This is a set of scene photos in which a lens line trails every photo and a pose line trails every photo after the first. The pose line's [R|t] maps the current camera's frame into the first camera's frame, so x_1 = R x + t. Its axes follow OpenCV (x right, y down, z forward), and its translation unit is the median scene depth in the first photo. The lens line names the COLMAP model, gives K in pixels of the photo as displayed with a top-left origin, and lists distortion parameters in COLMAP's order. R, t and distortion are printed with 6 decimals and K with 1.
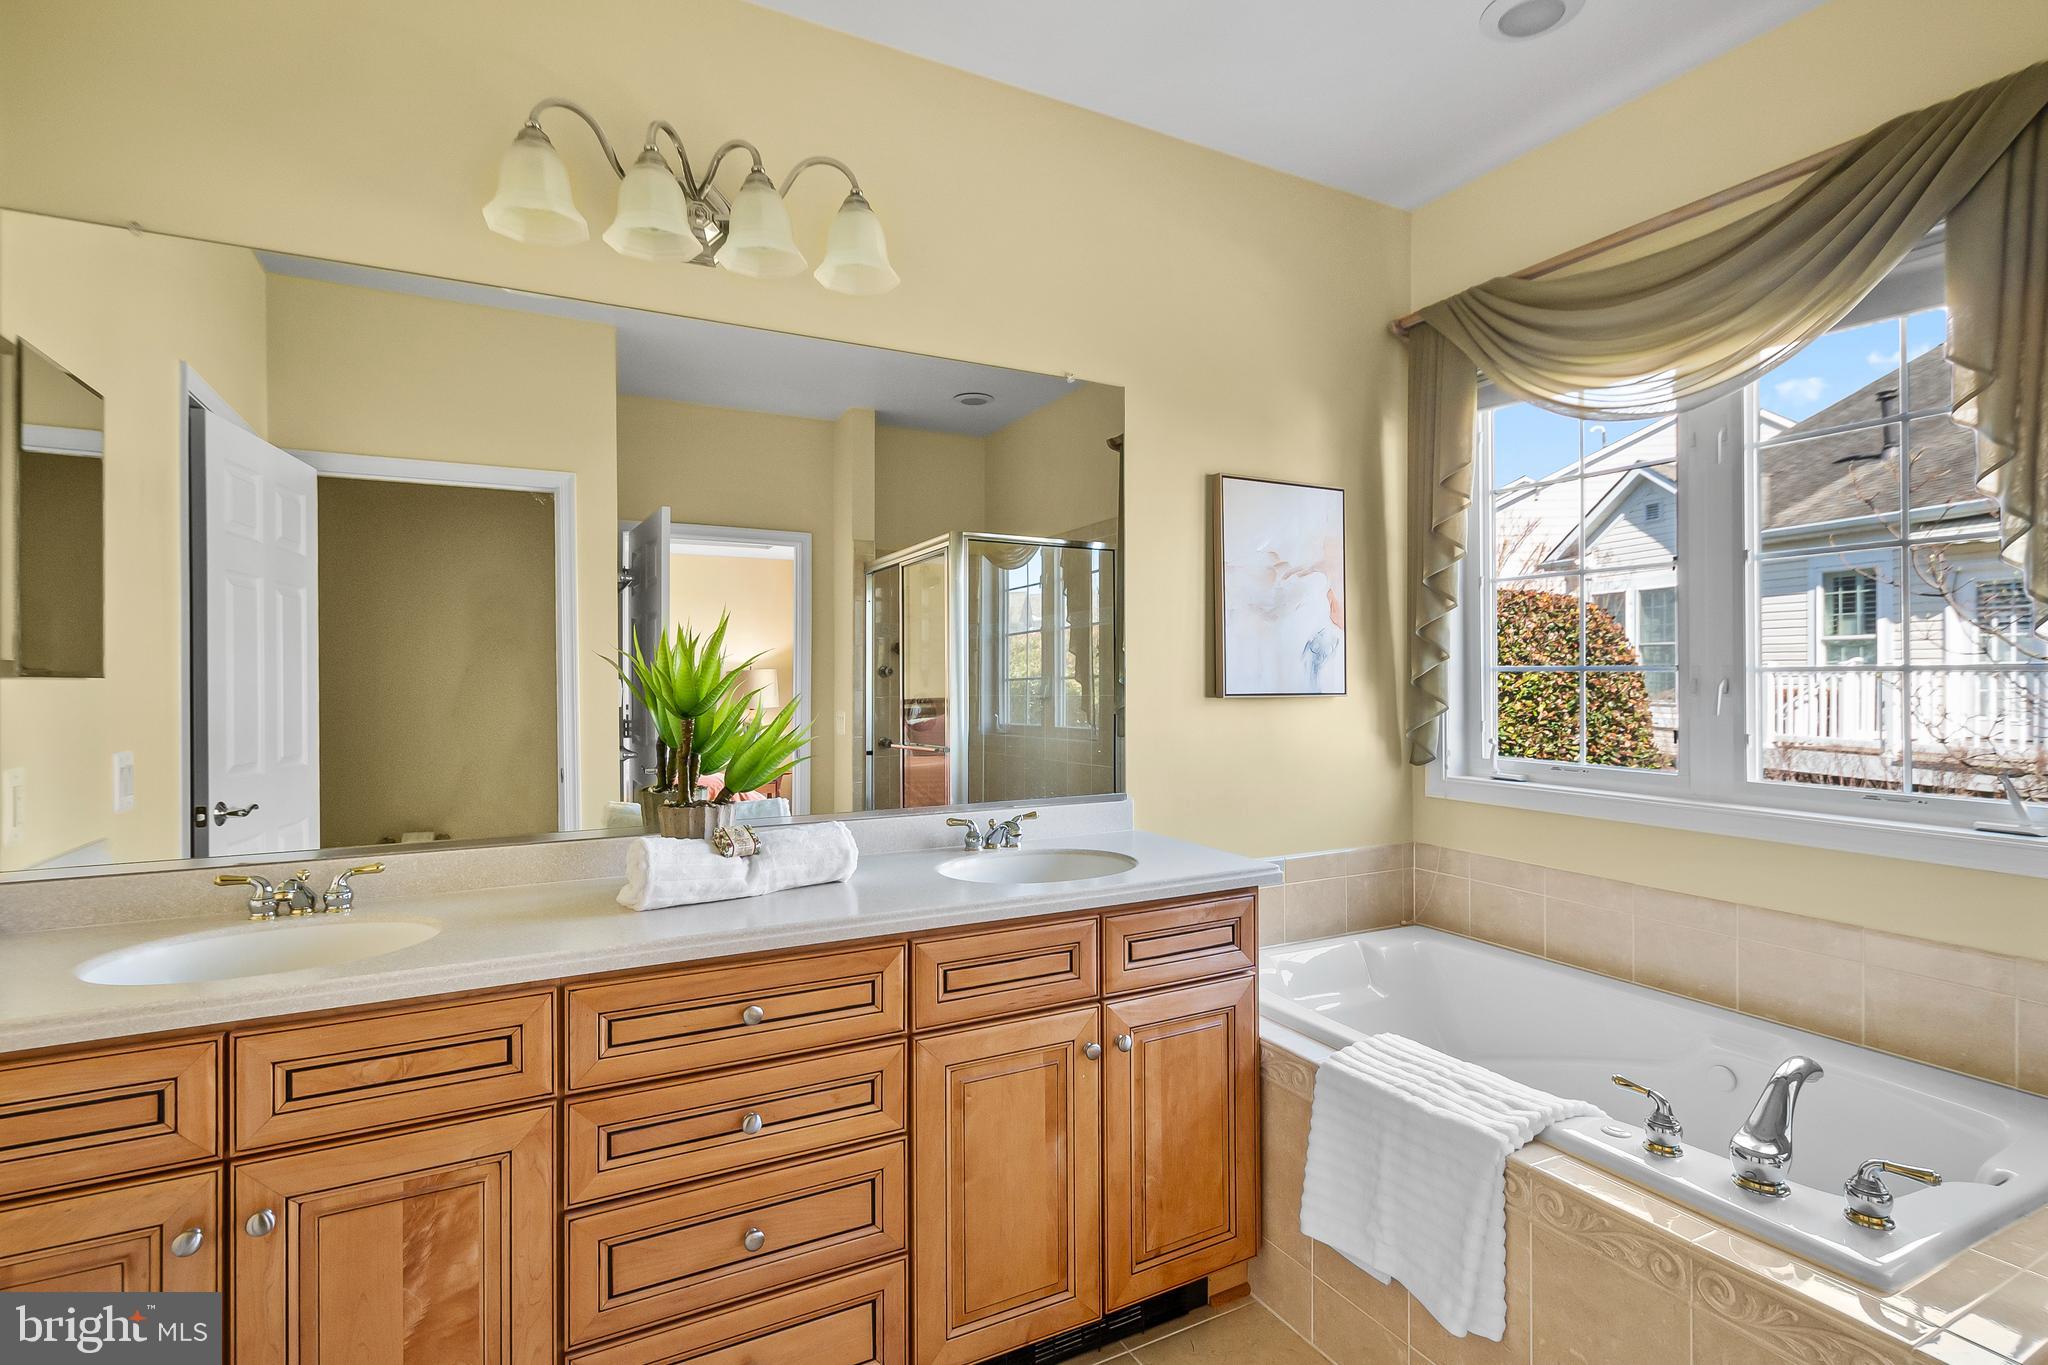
lens RADIAL K [[985.5, 0, 1033.7], [0, 985.5, 679.0], [0, 0, 1]] dist [0.006042, -0.001640]
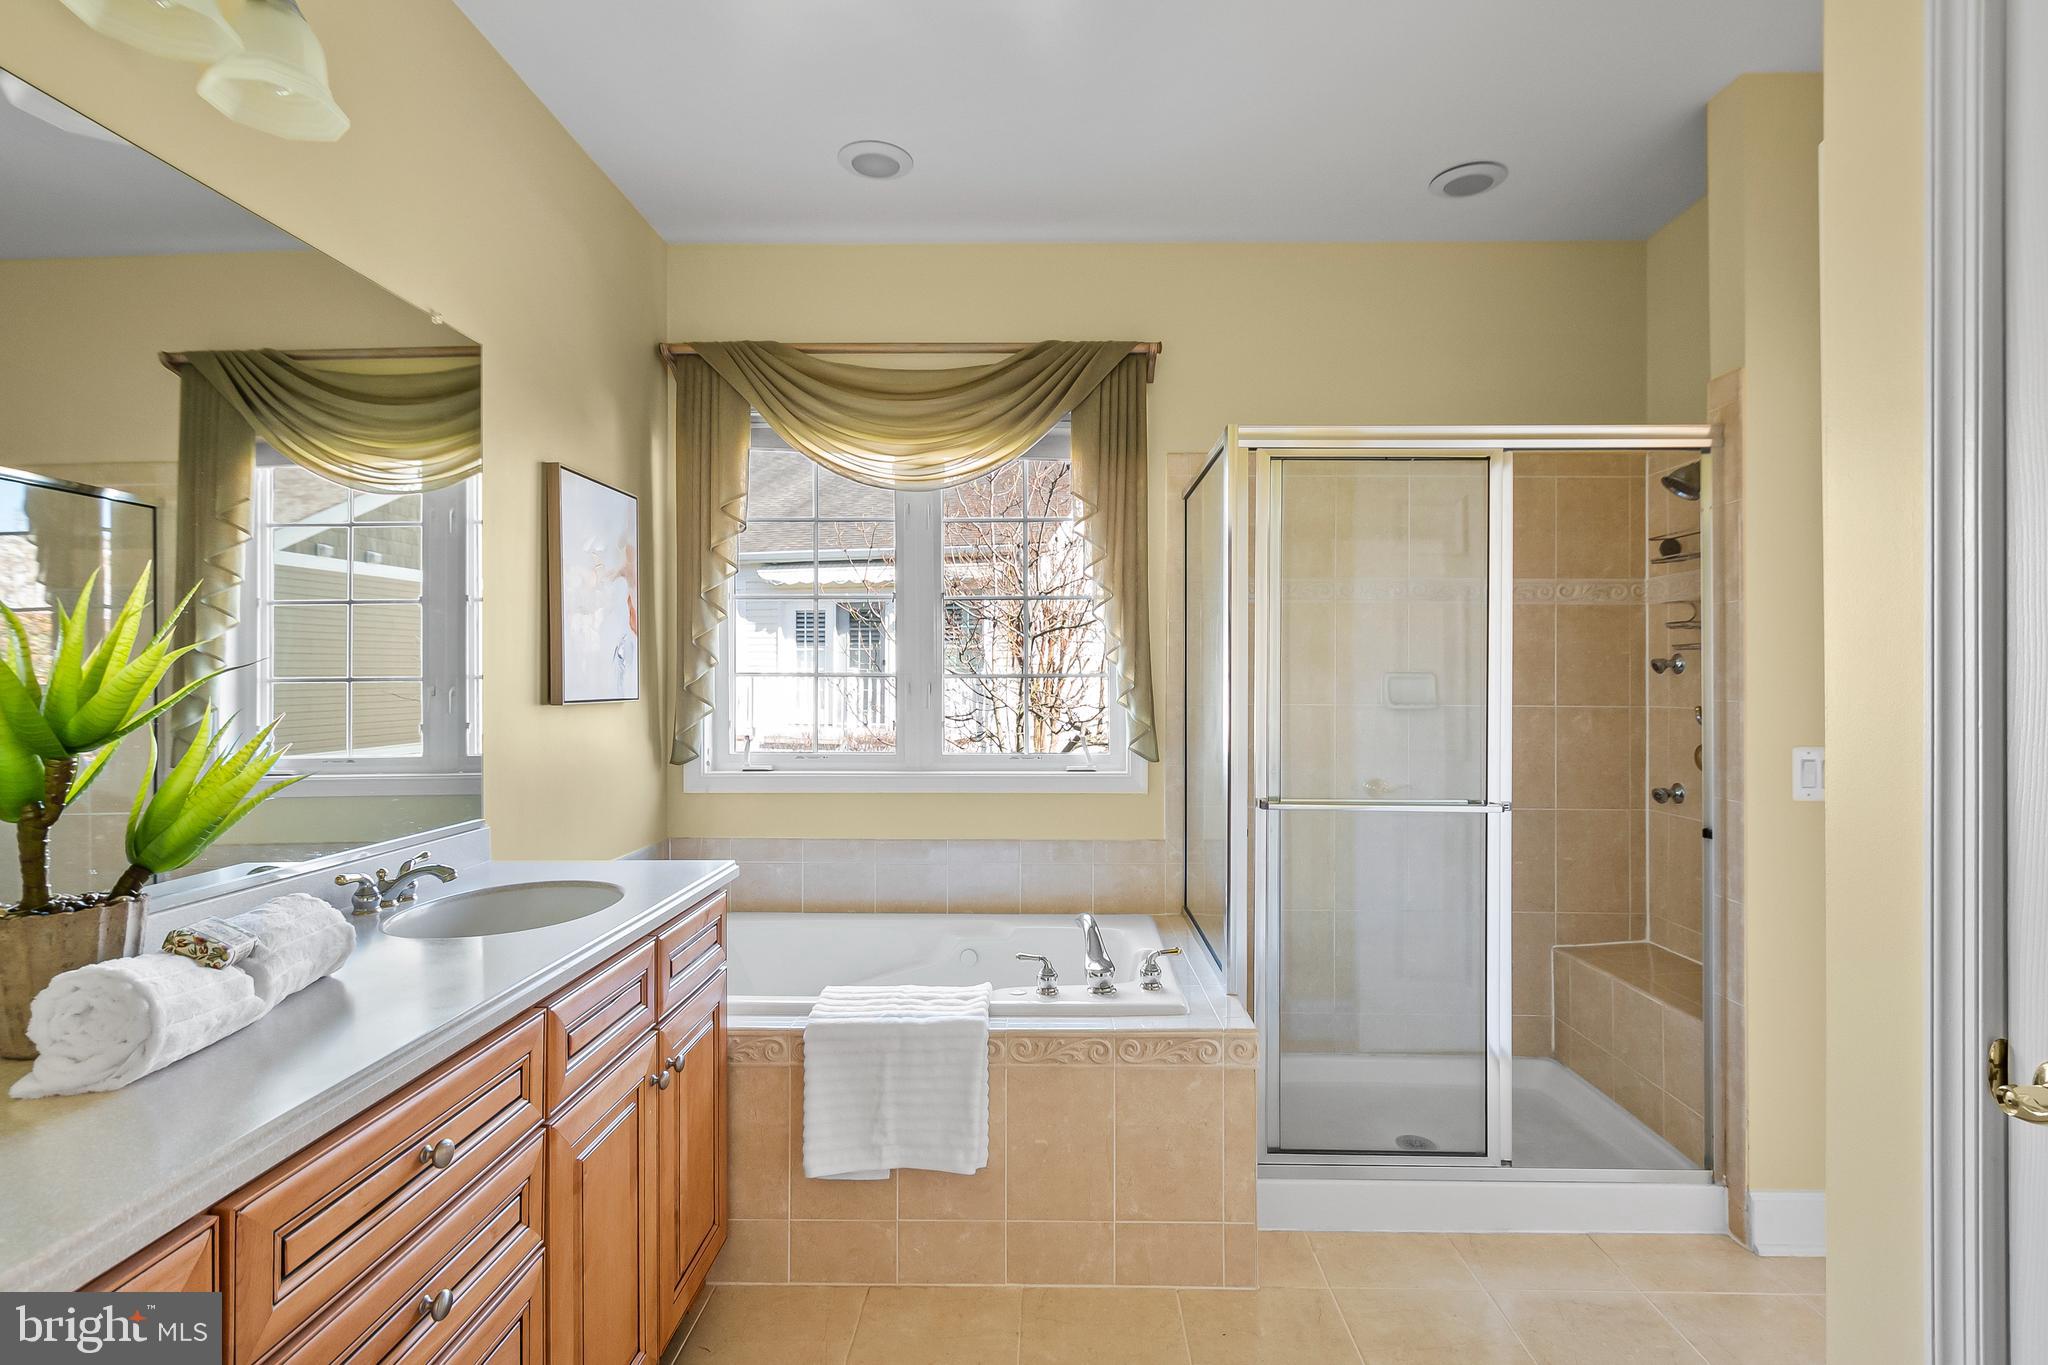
lens RADIAL K [[985.5, 0, 1059.4], [0, 985.5, 681.5], [0, 0, 1]] dist [0.006042, -0.001640]
pose [[0.487432, -0.002431, 0.873158, -0.589597], [0.004024, 0.999992, 0.000537, -0.002920], [-0.873152, 0.003252, 0.487438, 0.209728]]
